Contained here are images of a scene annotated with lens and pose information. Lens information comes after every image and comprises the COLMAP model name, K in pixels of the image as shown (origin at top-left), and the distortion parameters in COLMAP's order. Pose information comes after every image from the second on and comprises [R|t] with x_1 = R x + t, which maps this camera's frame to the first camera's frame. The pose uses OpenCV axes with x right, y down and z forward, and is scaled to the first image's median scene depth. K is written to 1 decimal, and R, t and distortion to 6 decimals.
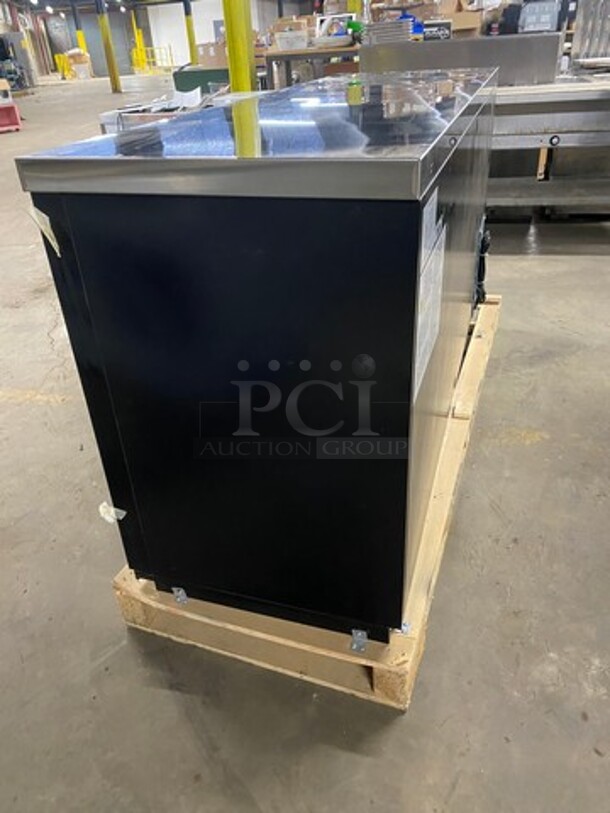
lens RADIAL K [[618.6, 0, 305.0], [0, 618.6, 406.5], [0, 0, 1]] dist [-0.010144, -0.005361]
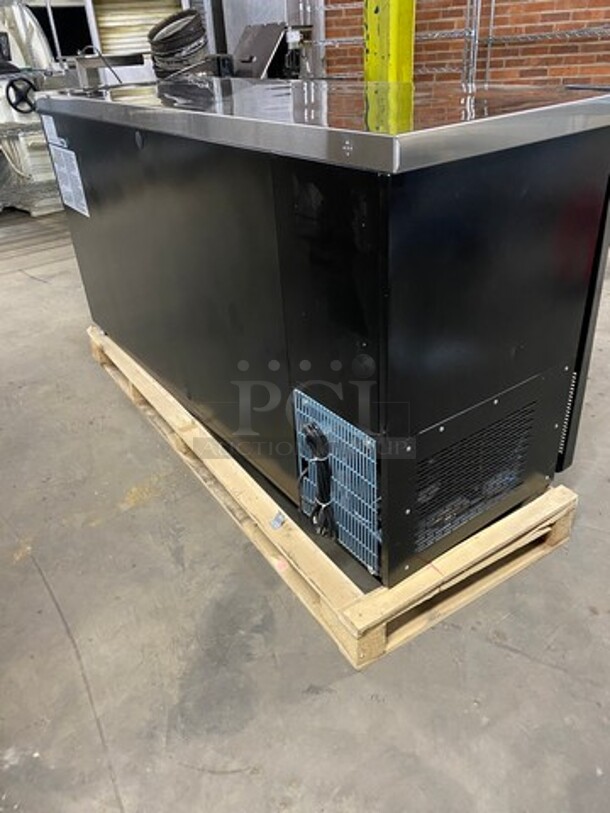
lens RADIAL K [[618.6, 0, 305.0], [0, 618.6, 406.5], [0, 0, 1]] dist [-0.010144, -0.005361]
pose [[-0.598069, 0.487469, -0.636150, 0.658226], [-0.332790, 0.571039, 0.750444, -0.715429], [0.729085, 0.660522, -0.179296, 1.132202]]
